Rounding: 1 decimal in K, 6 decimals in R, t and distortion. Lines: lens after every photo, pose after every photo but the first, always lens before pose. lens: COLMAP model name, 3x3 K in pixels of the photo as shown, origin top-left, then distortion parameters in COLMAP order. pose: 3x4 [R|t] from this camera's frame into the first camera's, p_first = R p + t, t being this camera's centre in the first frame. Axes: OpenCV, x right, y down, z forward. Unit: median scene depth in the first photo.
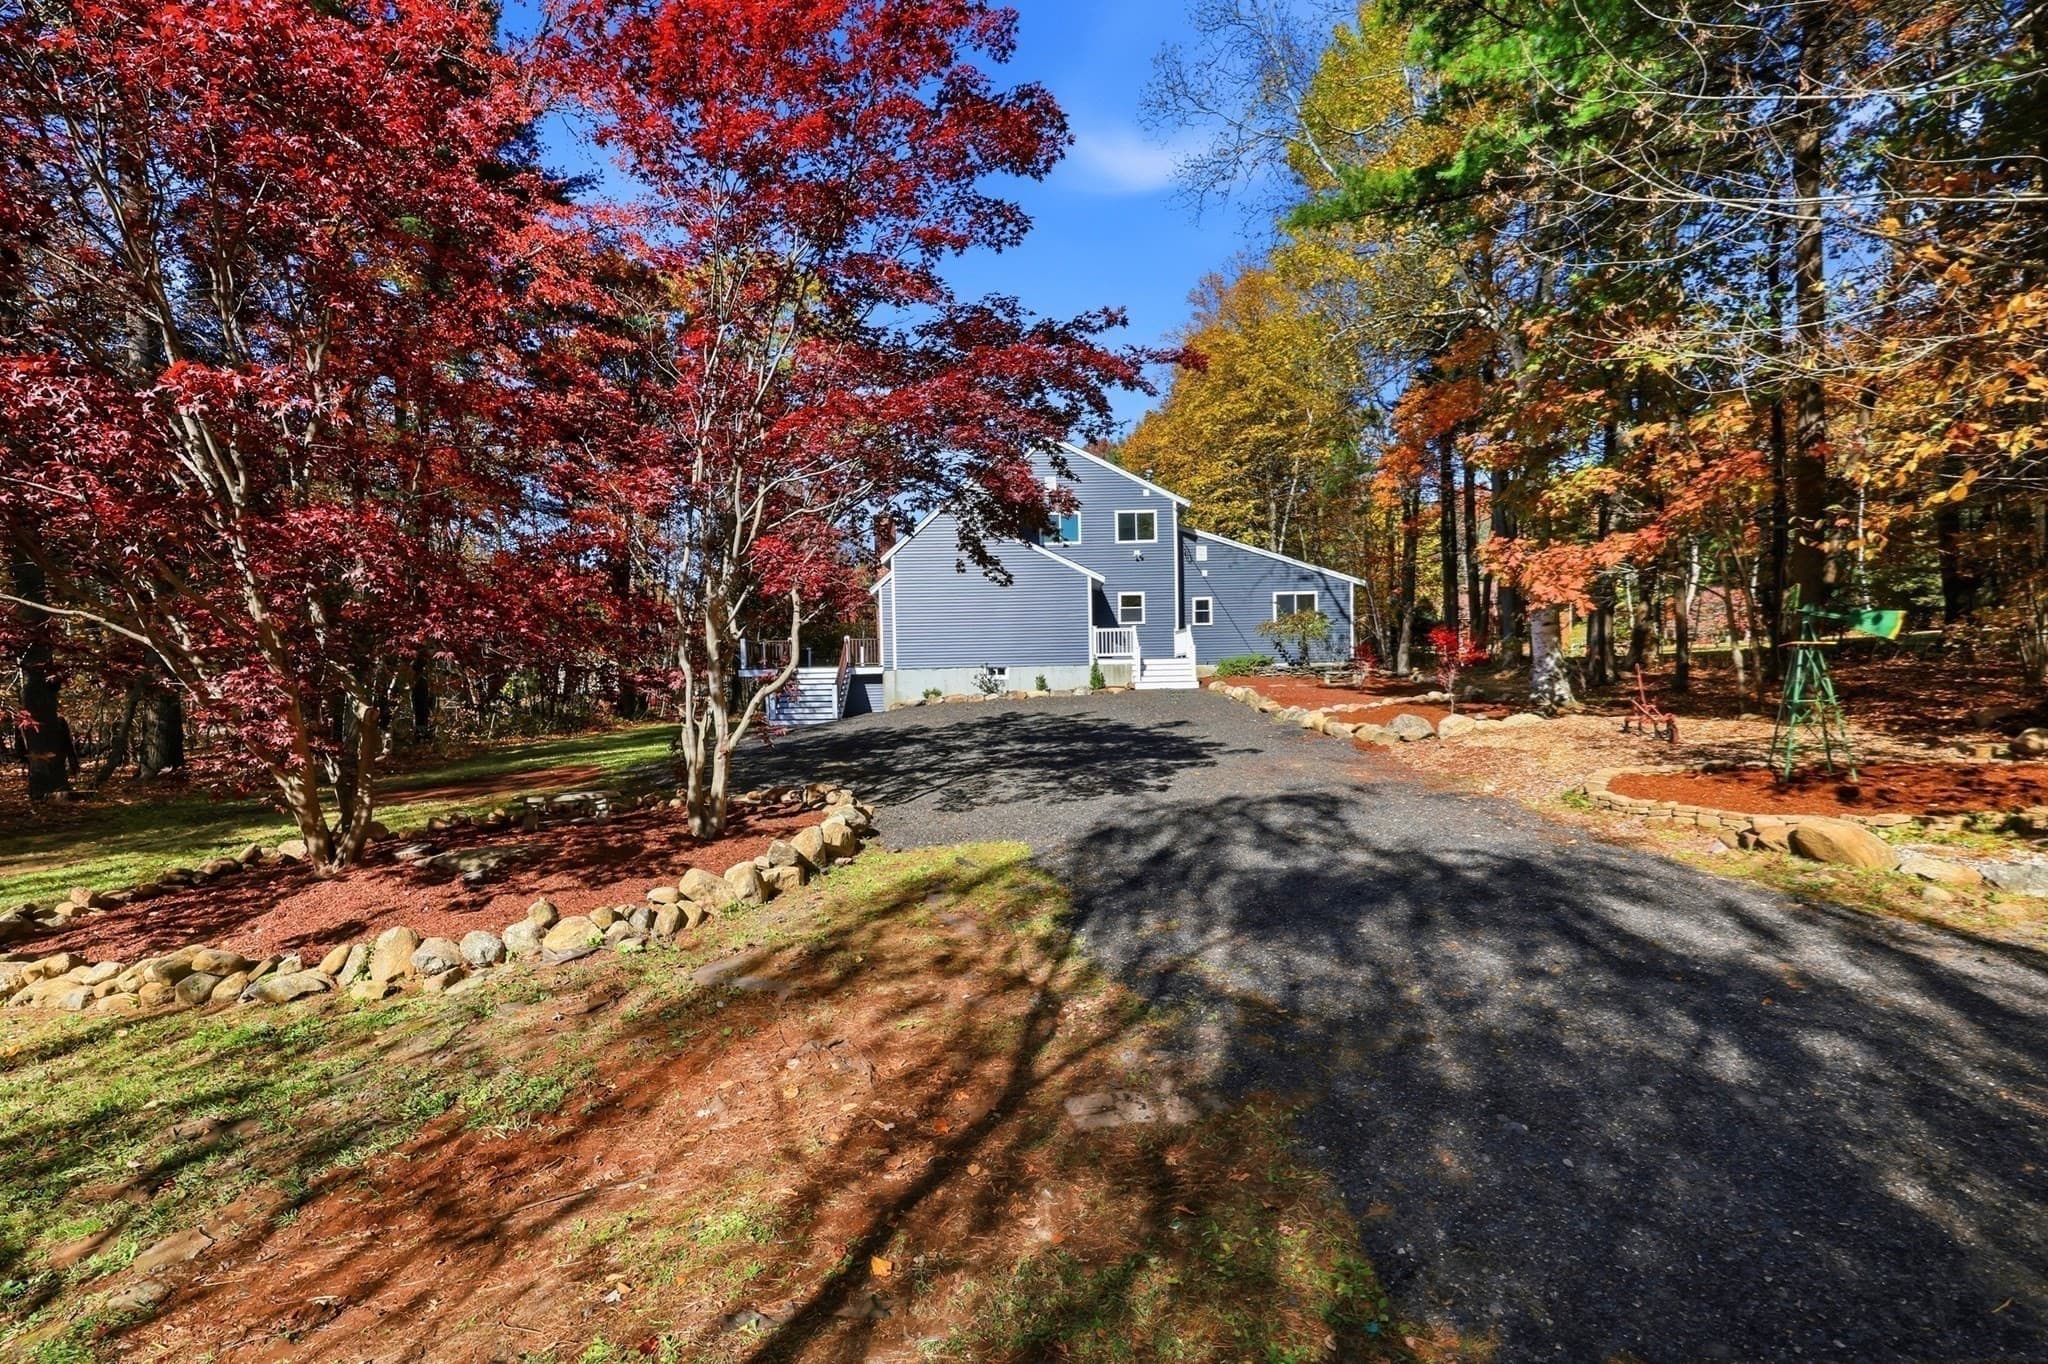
lens RADIAL K [[815.2, 0, 1024.0], [0, 815.2, 682.0], [0, 0, 1]] dist [-0.000486, -0.000072]
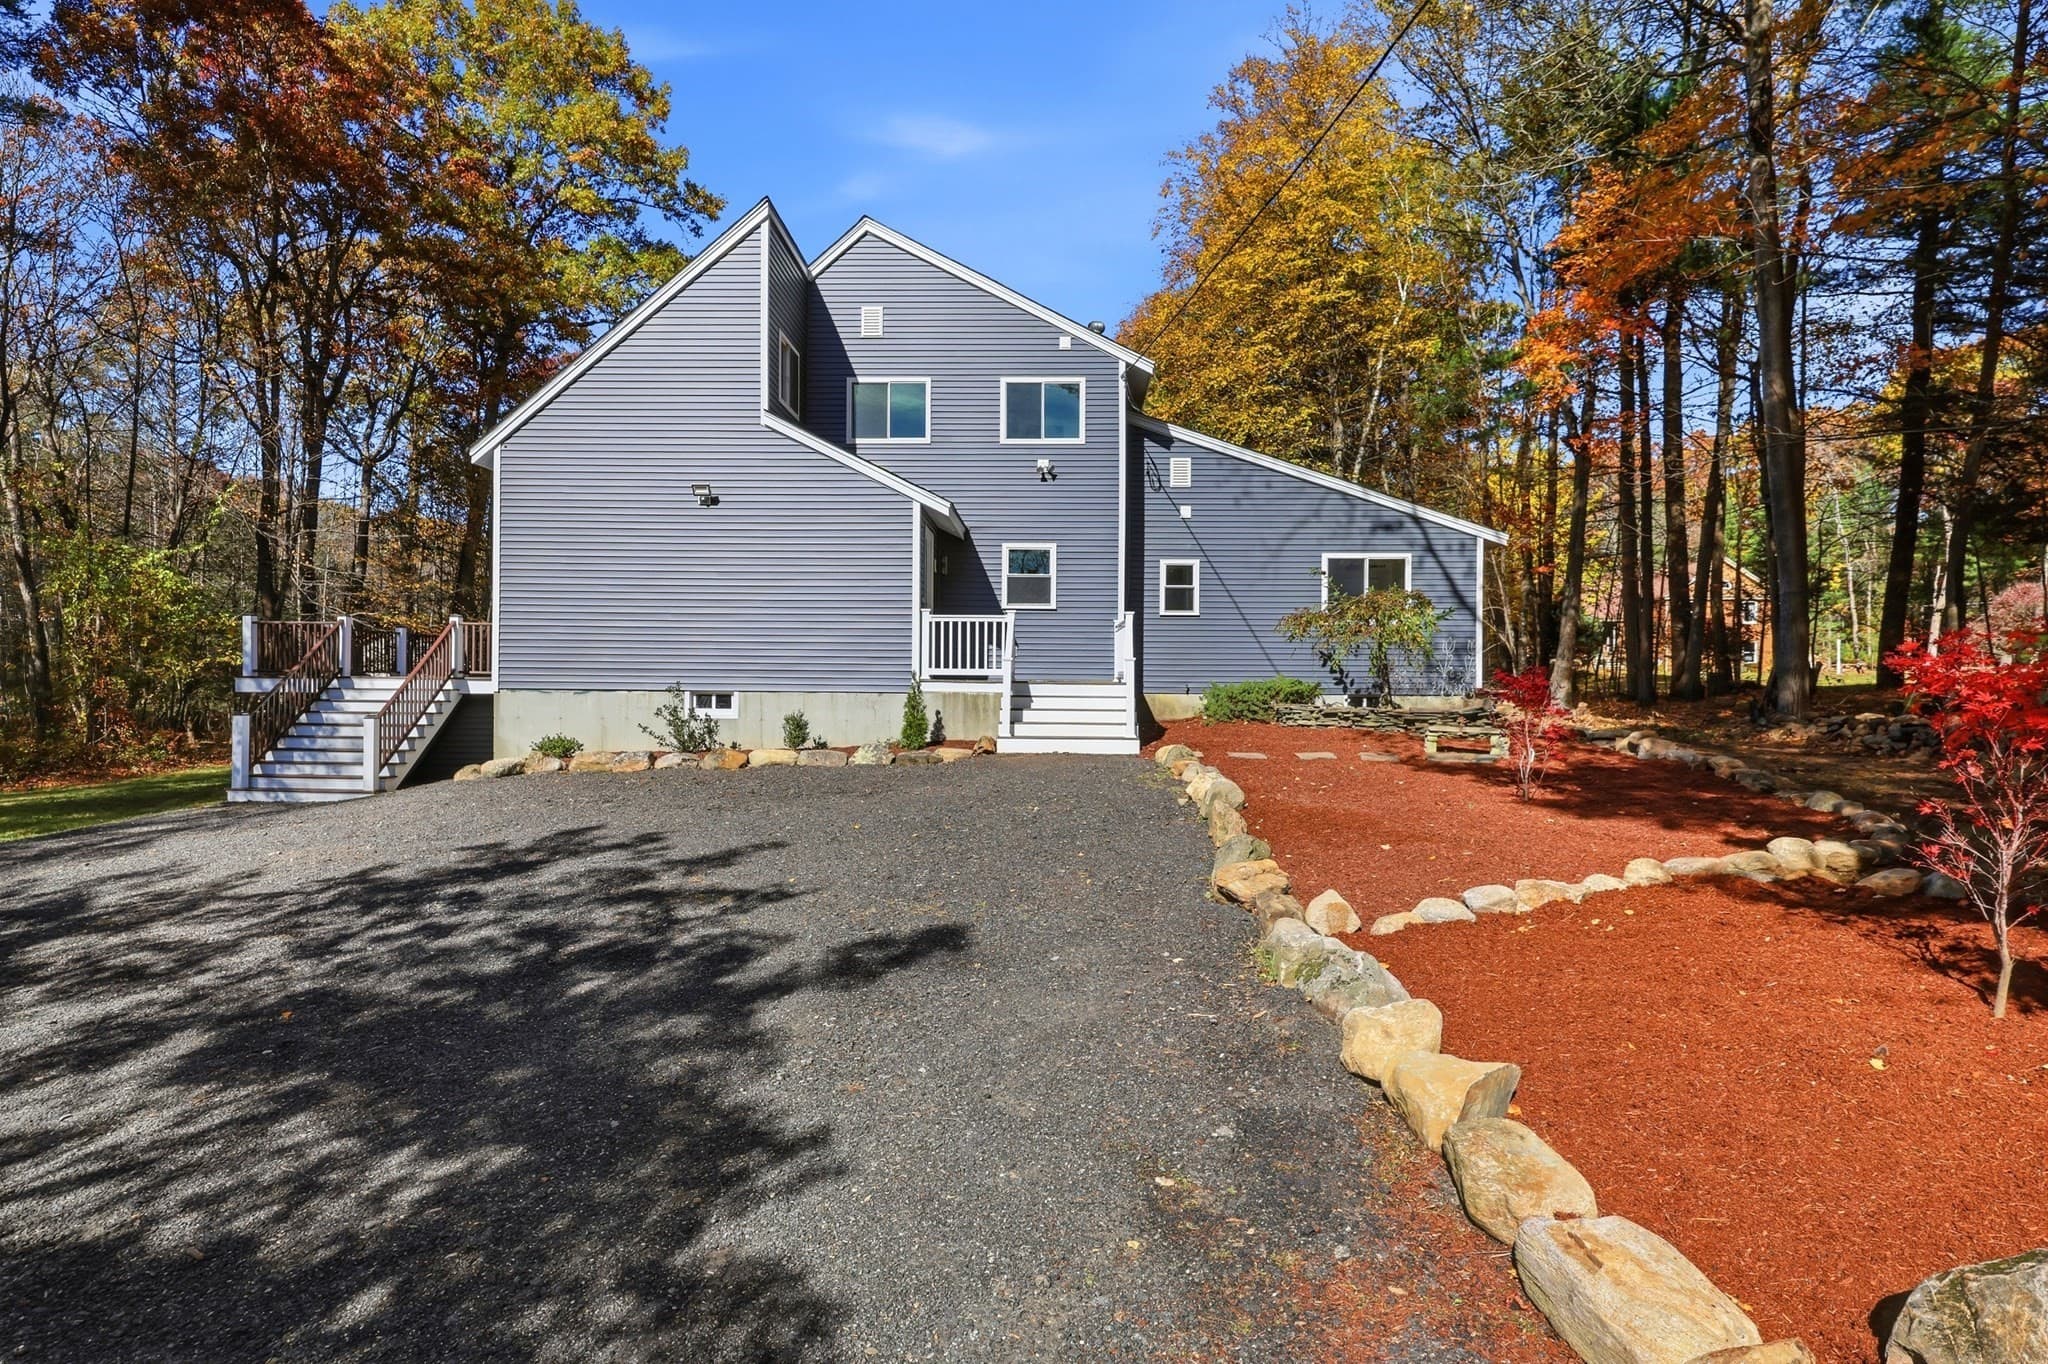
lens RADIAL K [[1095.3, 0, 996.7], [0, 1095.3, 656.0], [0, 0, 1]] dist [-0.003027, -0.000241]
pose [[0.999464, 0.029840, -0.013453, 0.123126], [-0.030249, 0.999052, -0.031314, -0.021438], [0.012506, 0.031704, 0.999419, 0.344846]]
